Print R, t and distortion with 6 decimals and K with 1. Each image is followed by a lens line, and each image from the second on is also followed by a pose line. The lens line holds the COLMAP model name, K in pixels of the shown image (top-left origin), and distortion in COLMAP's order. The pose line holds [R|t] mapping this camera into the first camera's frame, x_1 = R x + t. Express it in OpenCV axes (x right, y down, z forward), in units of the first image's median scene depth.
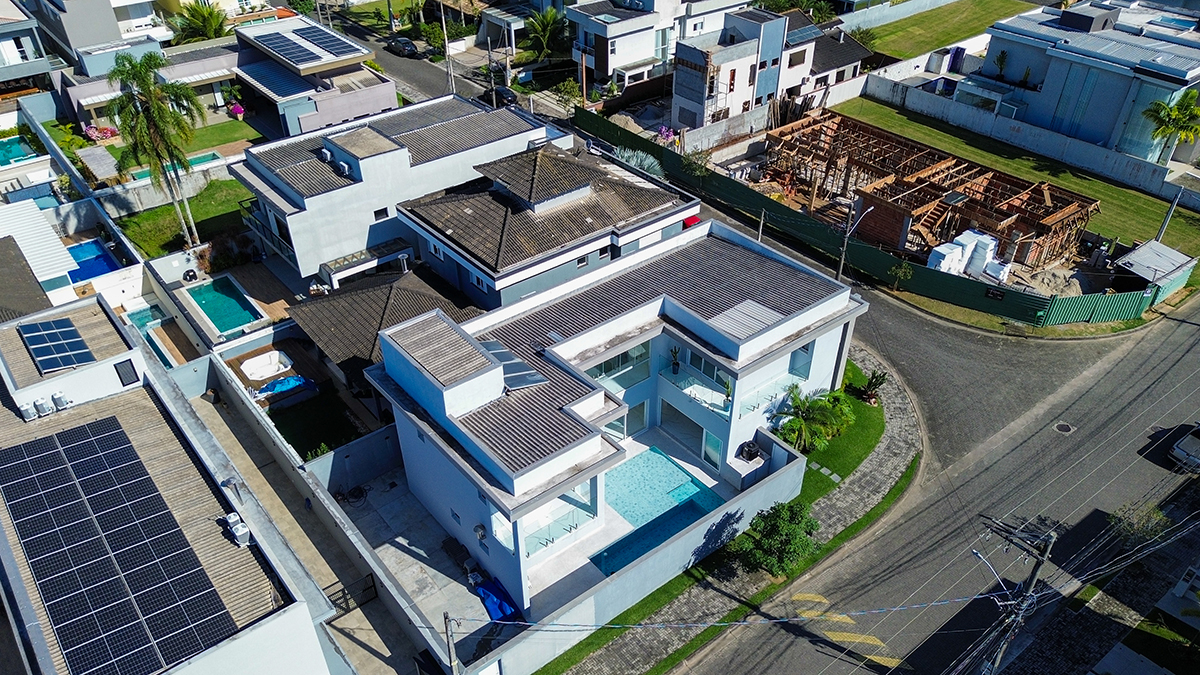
lens RADIAL K [[868.3, 0, 590.7], [0, 868.3, 408.5], [0, 0, 1]] dist [0.078225, -0.071908]
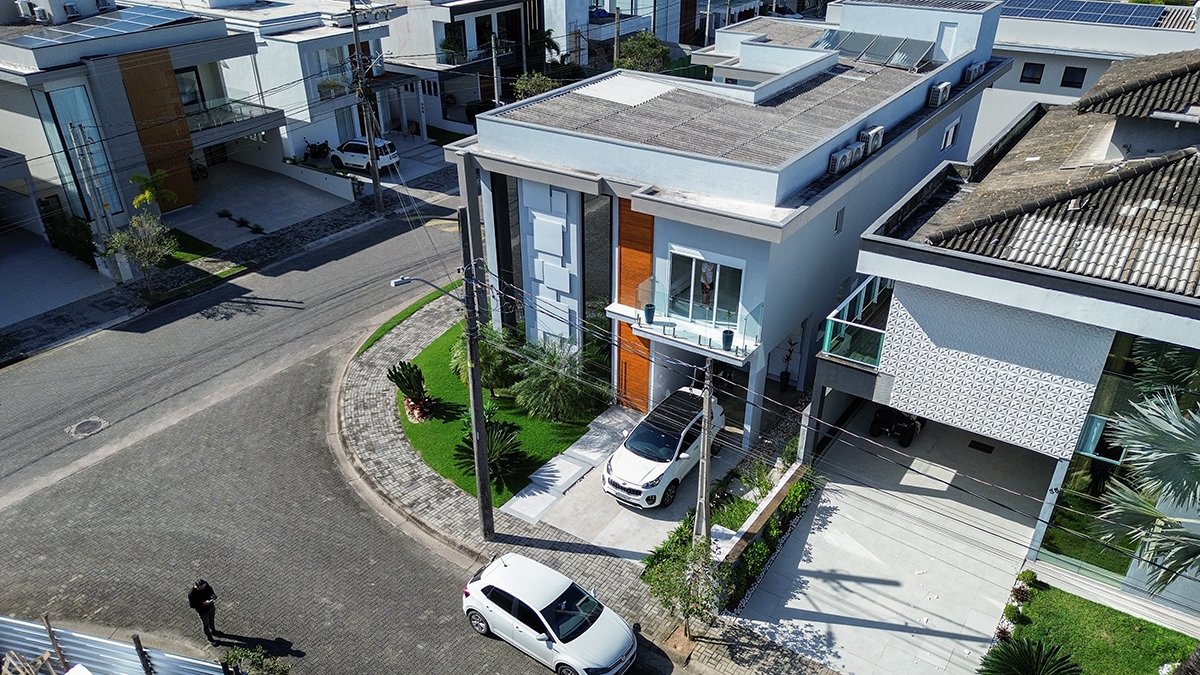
lens RADIAL K [[868.3, 0, 590.7], [0, 868.3, 408.5], [0, 0, 1]] dist [0.078225, -0.071908]
pose [[-0.955518, 0.170490, -0.240664, 0.376624], [-0.176240, 0.324224, 0.929418, -0.603474], [0.236486, 0.930490, -0.279755, 1.289007]]
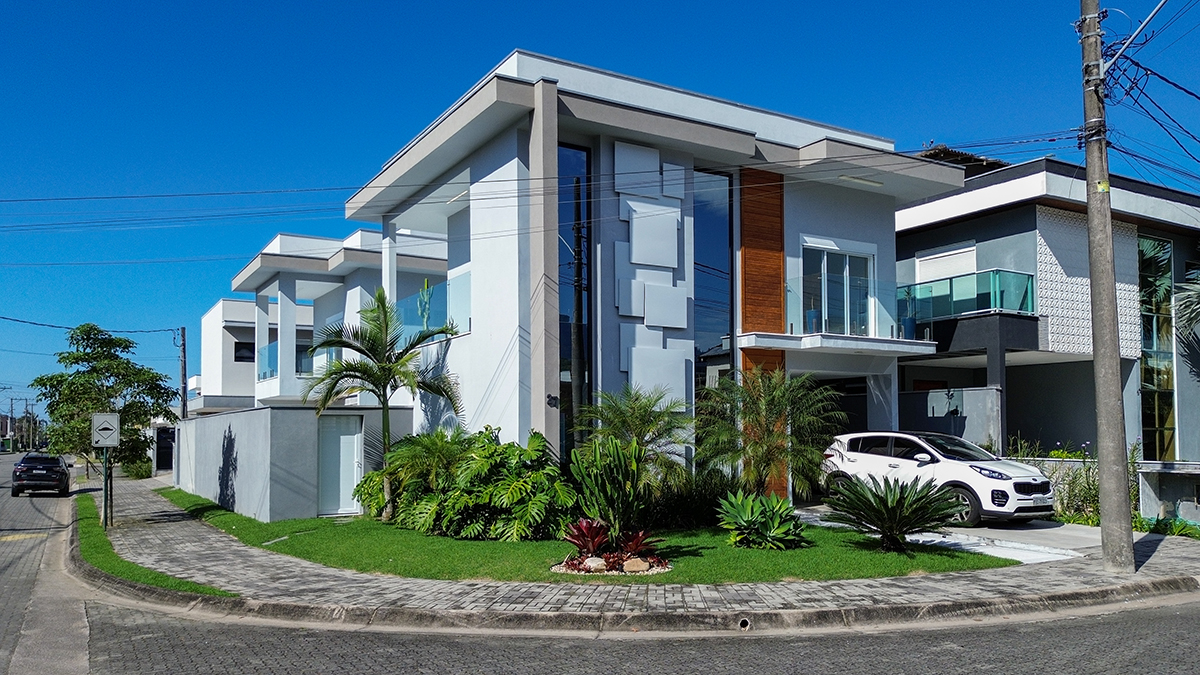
lens RADIAL K [[868.3, 0, 590.7], [0, 868.3, 408.5], [0, 0, 1]] dist [0.078225, -0.071908]
pose [[-0.129403, -0.019817, -0.991394, 0.601649], [-0.627201, 0.776026, 0.066354, -0.062971], [0.768033, 0.630390, -0.112850, 1.084194]]
